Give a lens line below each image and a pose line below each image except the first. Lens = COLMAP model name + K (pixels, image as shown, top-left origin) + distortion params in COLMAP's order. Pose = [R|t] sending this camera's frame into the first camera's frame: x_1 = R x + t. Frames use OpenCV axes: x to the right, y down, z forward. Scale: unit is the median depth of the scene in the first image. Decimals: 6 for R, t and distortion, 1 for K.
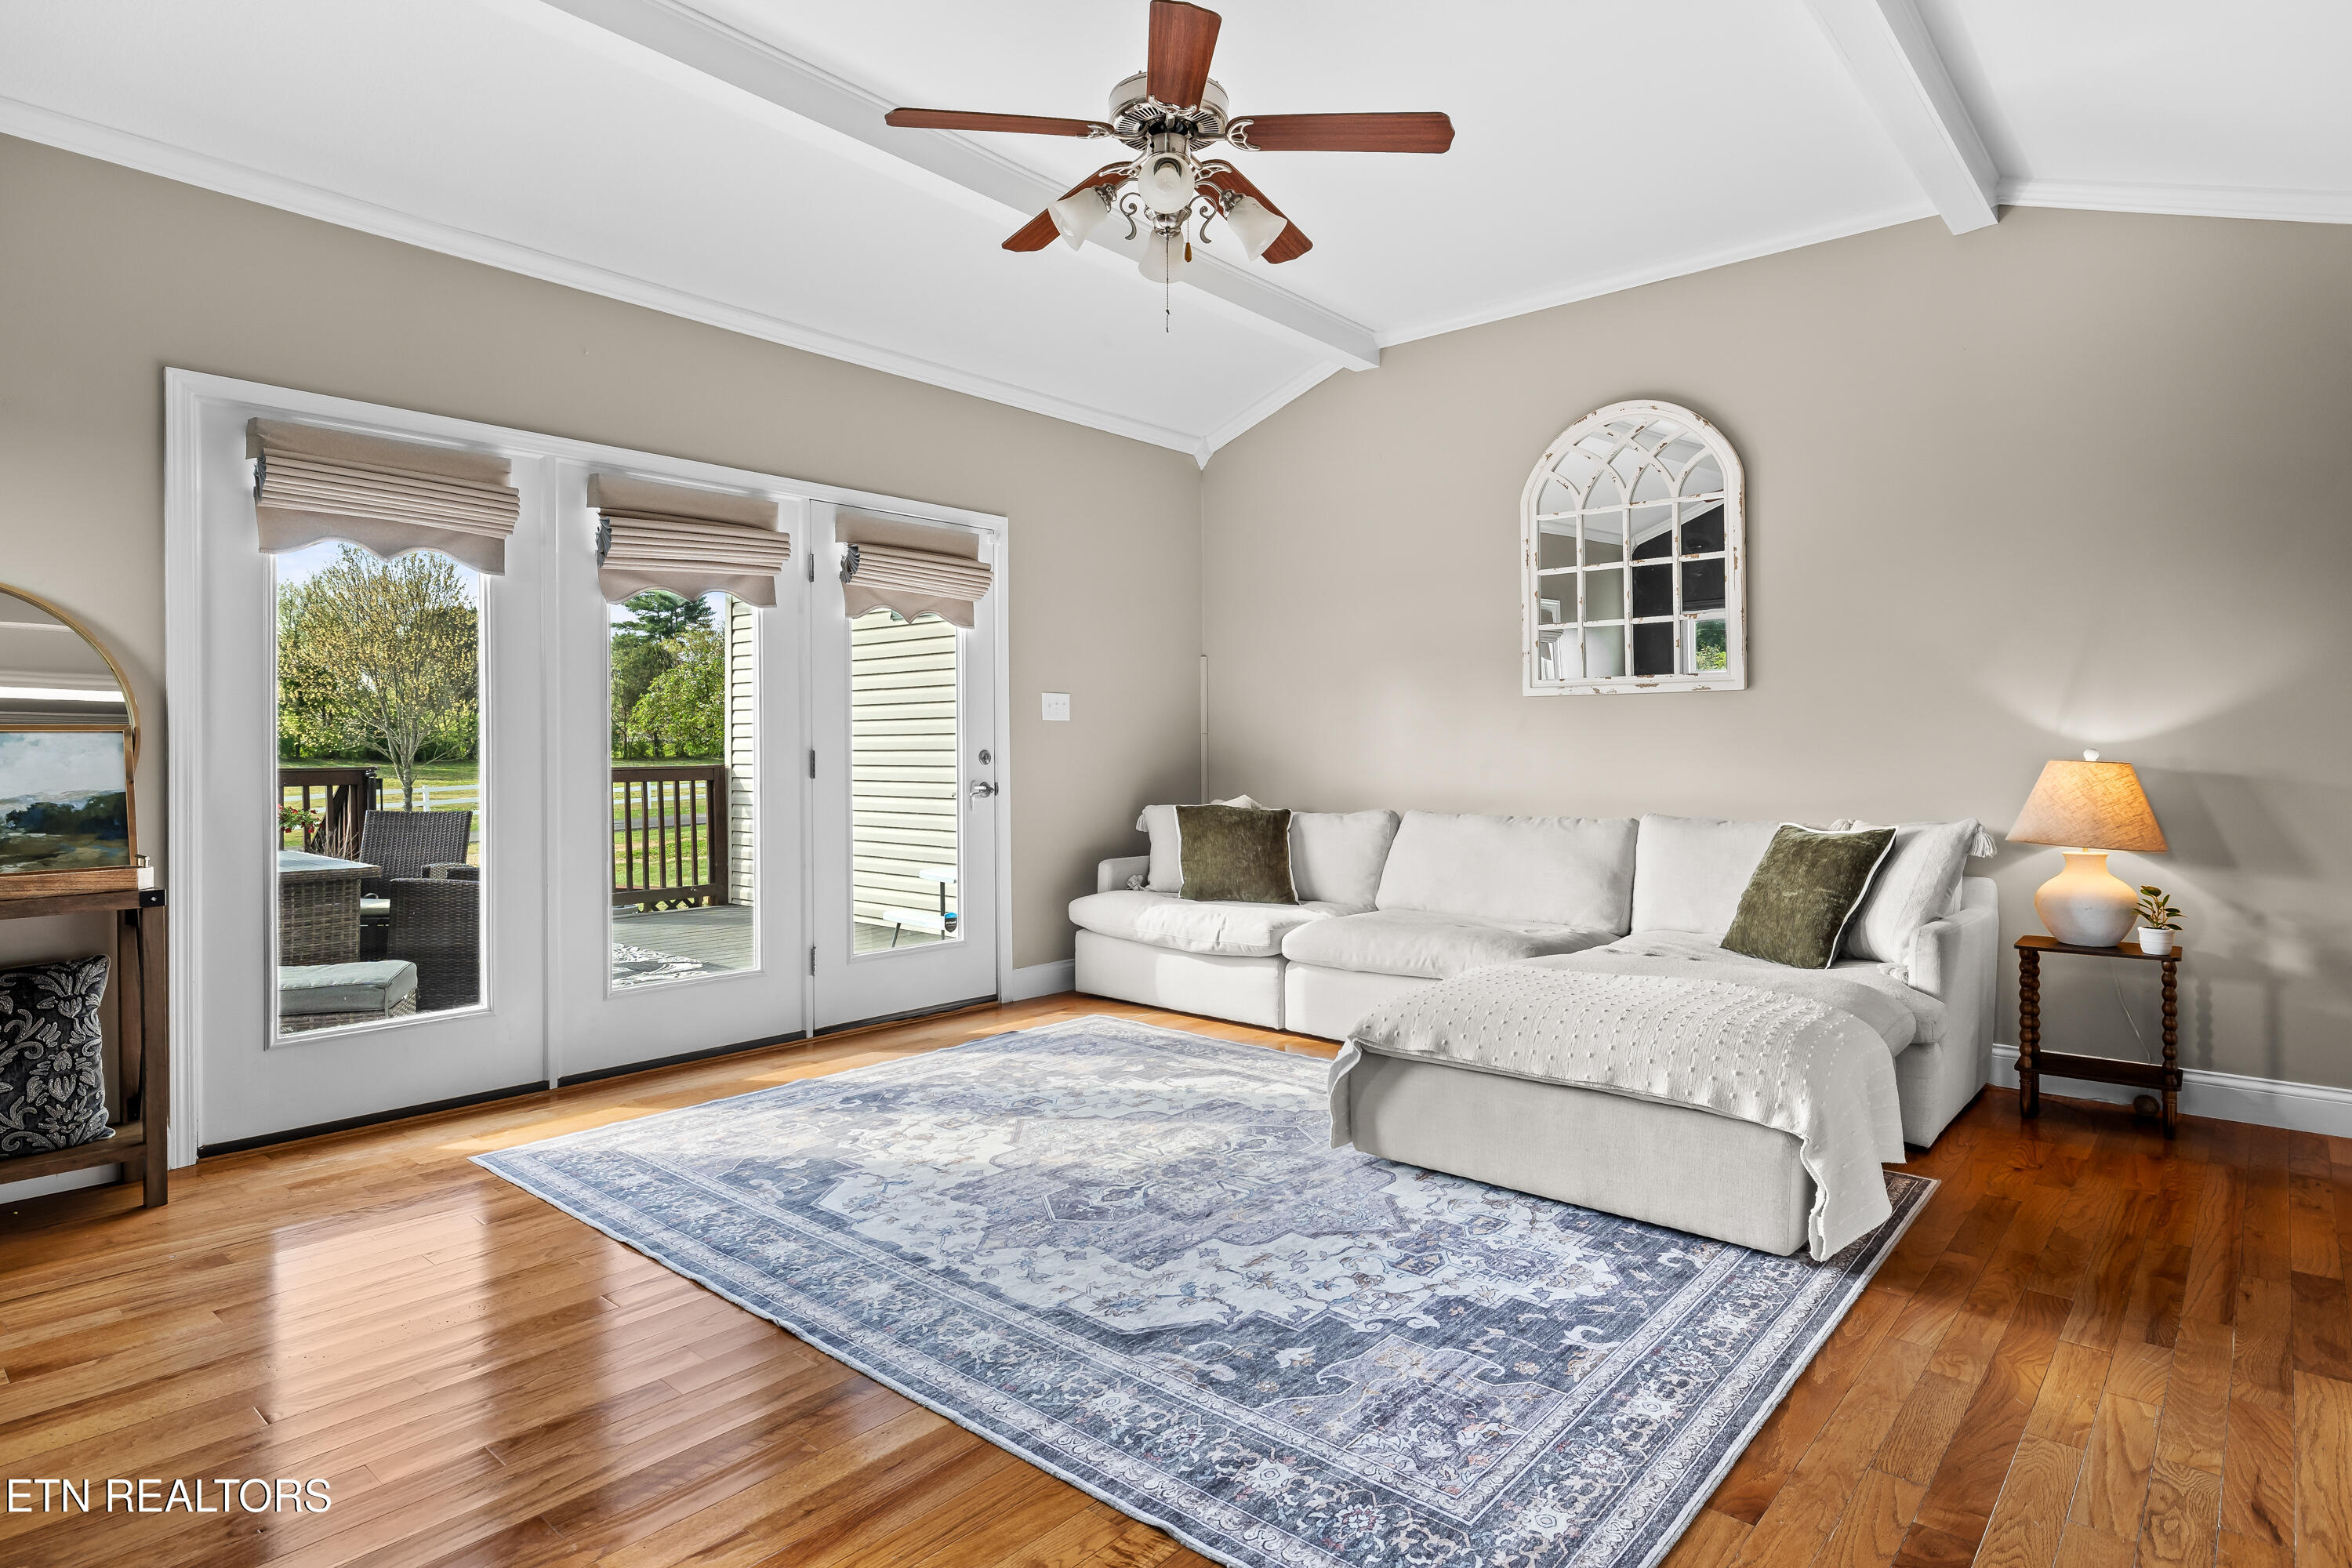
lens RADIAL K [[1270.3, 0, 1149.1], [0, 1270.3, 774.9], [0, 0, 1]] dist [-0.001052, -0.000076]
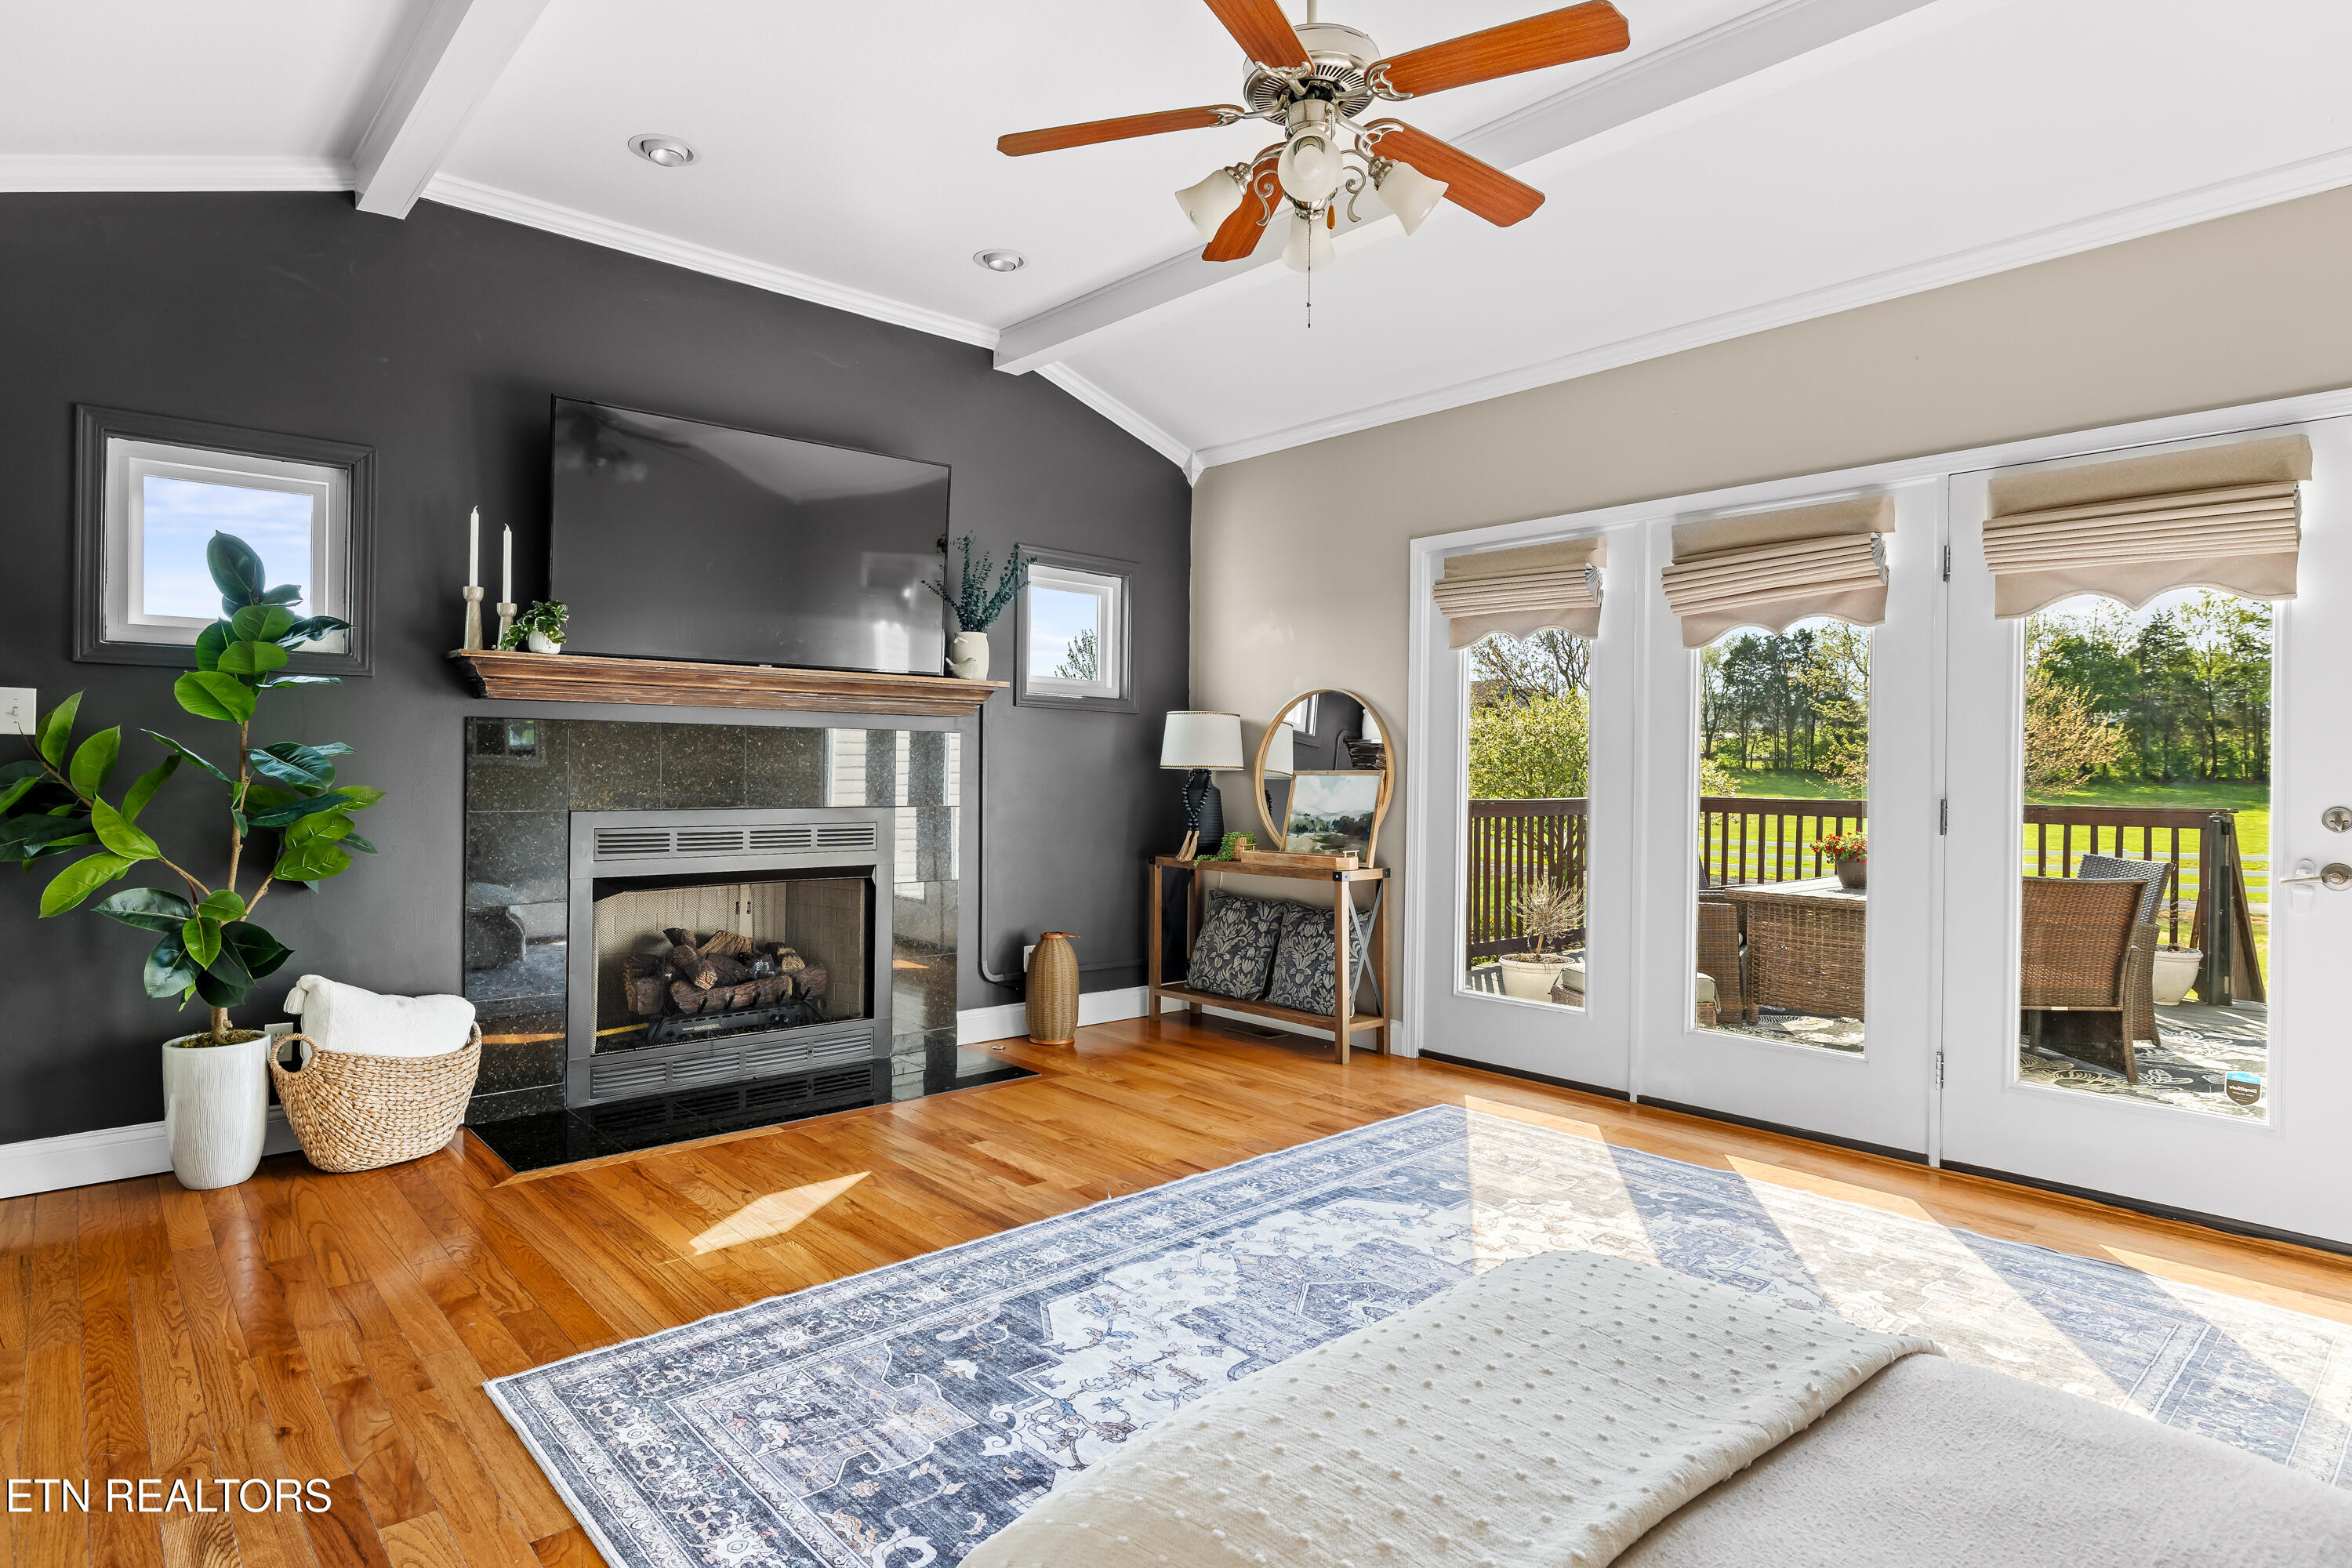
lens RADIAL K [[1252.1, 0, 1176.0], [0, 1252.1, 784.0], [0, 0, 1]] dist [-0.004240, -0.000241]
pose [[-0.111182, 0.010855, -0.993741, 1.025390], [-0.029598, 0.999461, 0.014229, -0.047113], [0.993359, 0.030995, -0.110801, 1.160527]]
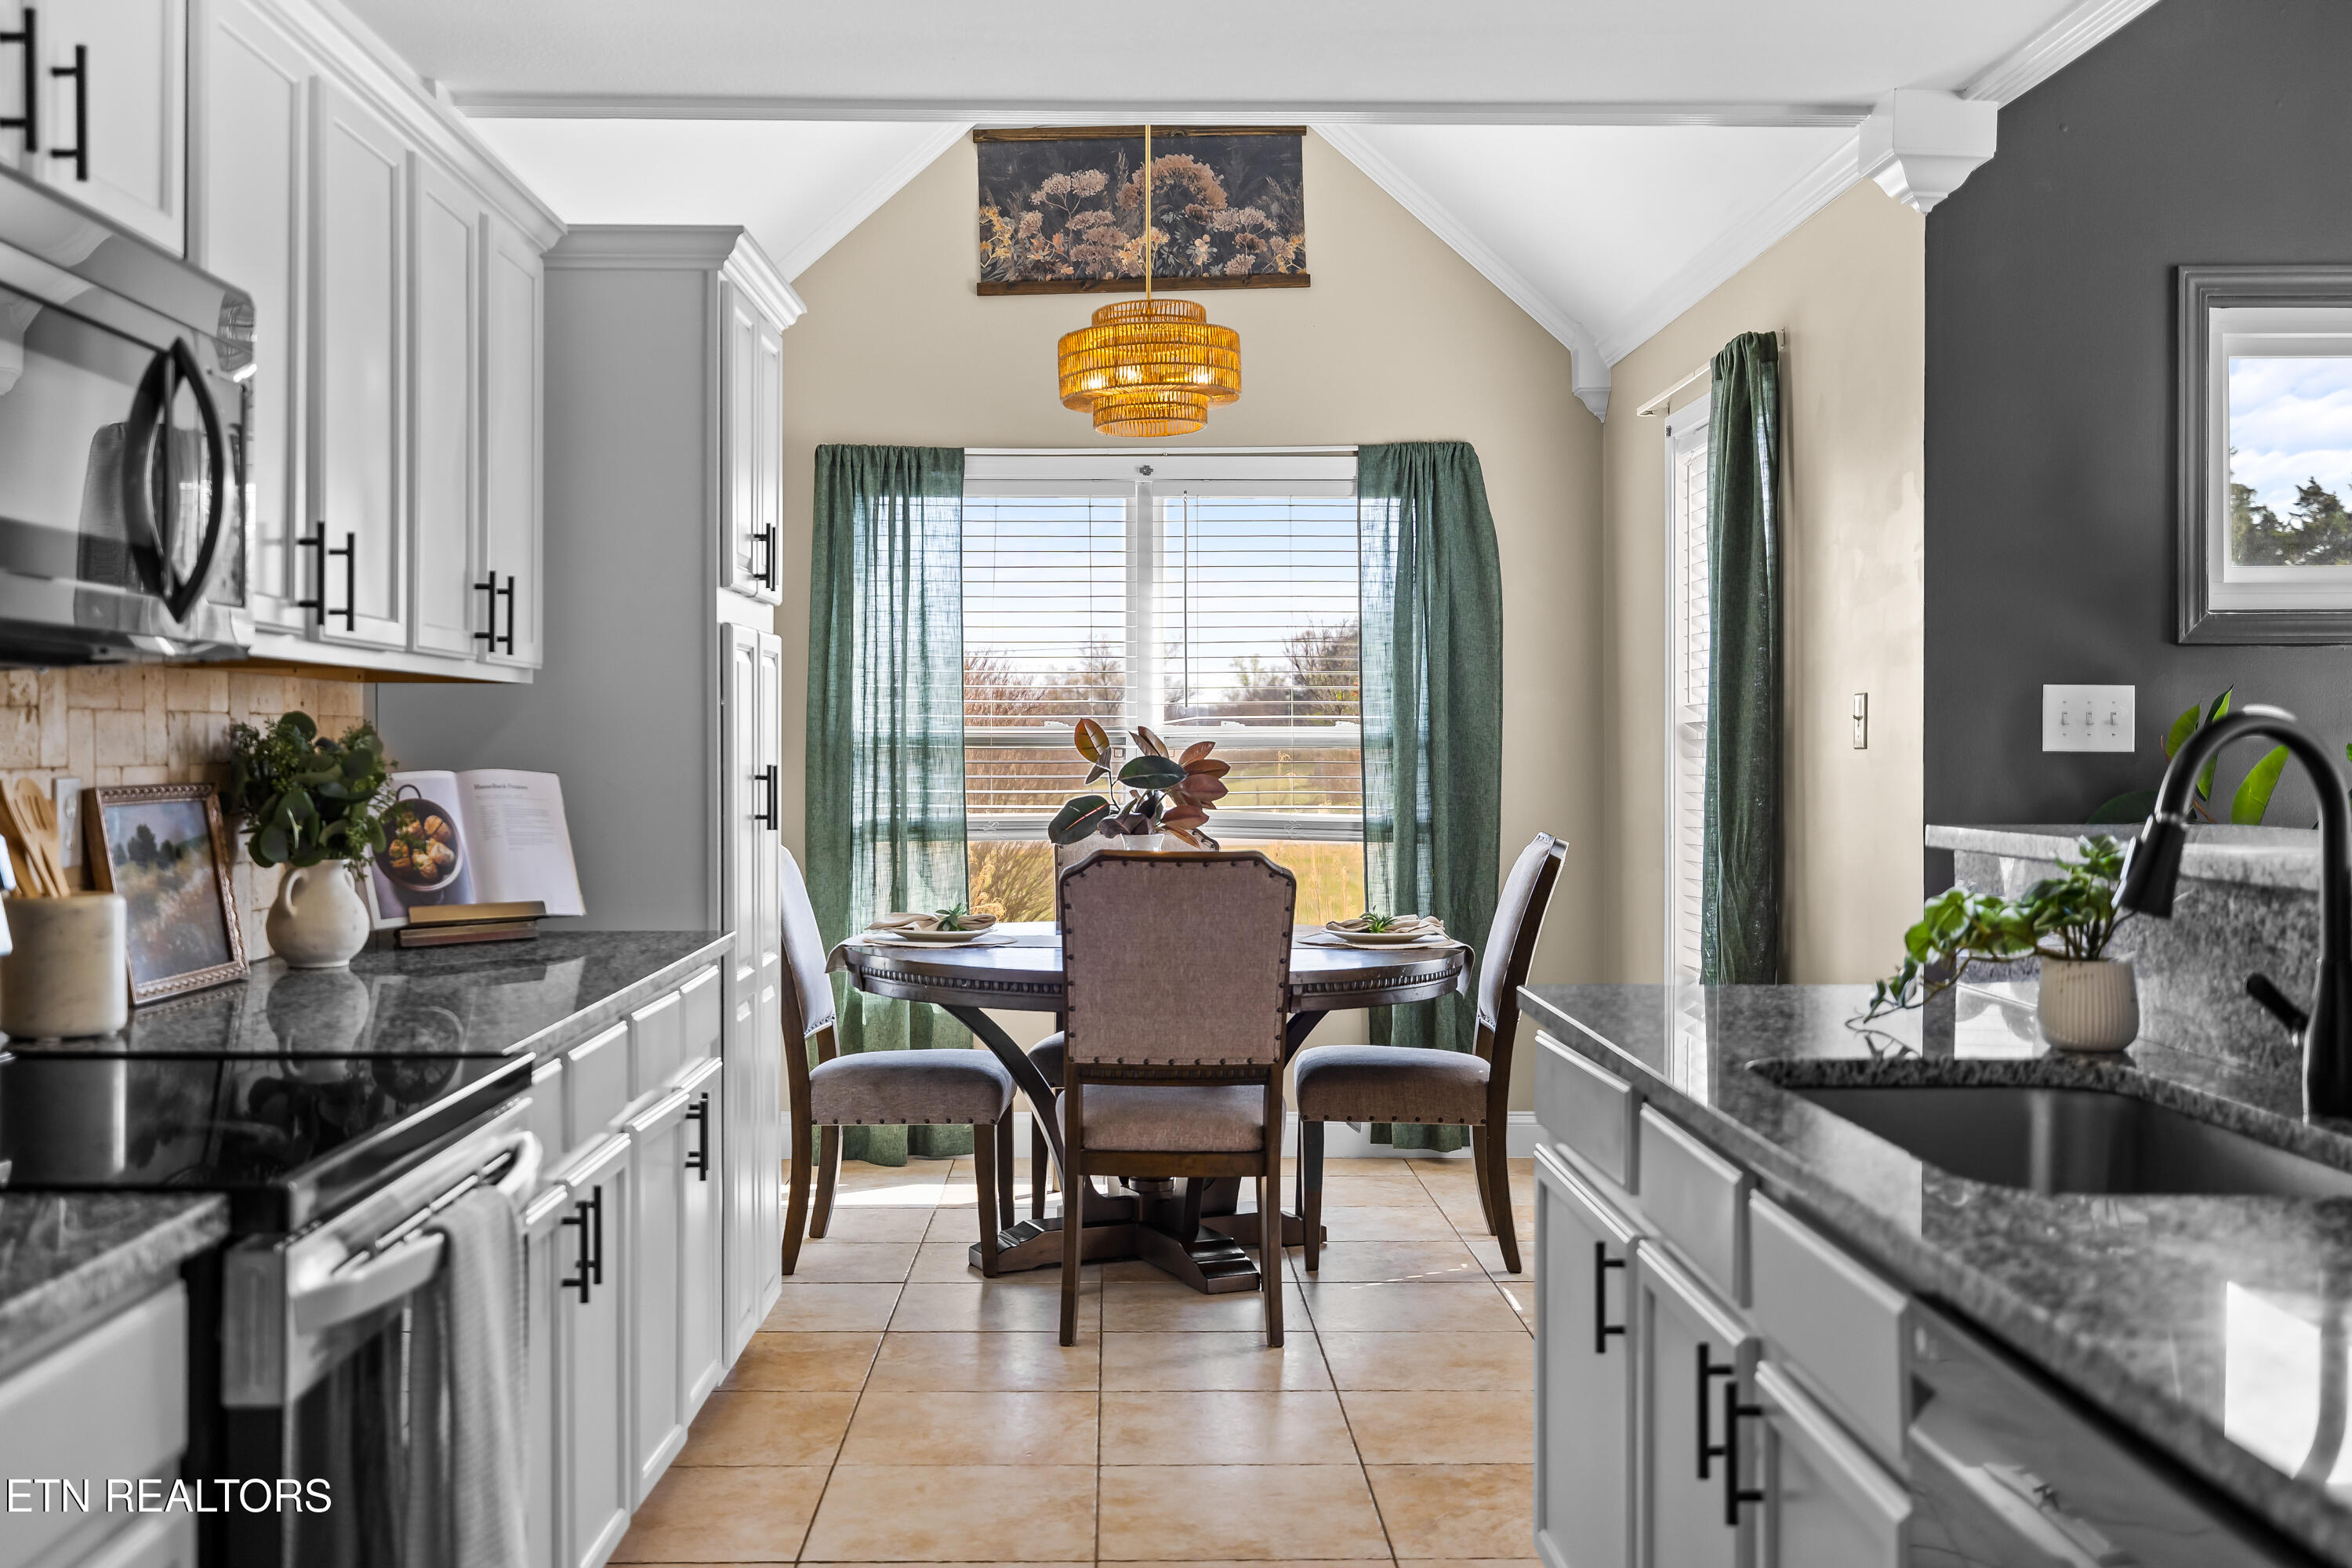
lens RADIAL K [[2277.6, 0, 1168.4], [0, 2277.6, 760.5], [0, 0, 1]] dist [0.003252, 0.003060]
pose [[-0.729408, 0.006415, -0.684049, 1.495261], [-0.009657, 0.999760, 0.019673, -0.064729], [0.684011, 0.020955, -0.729171, 0.548441]]
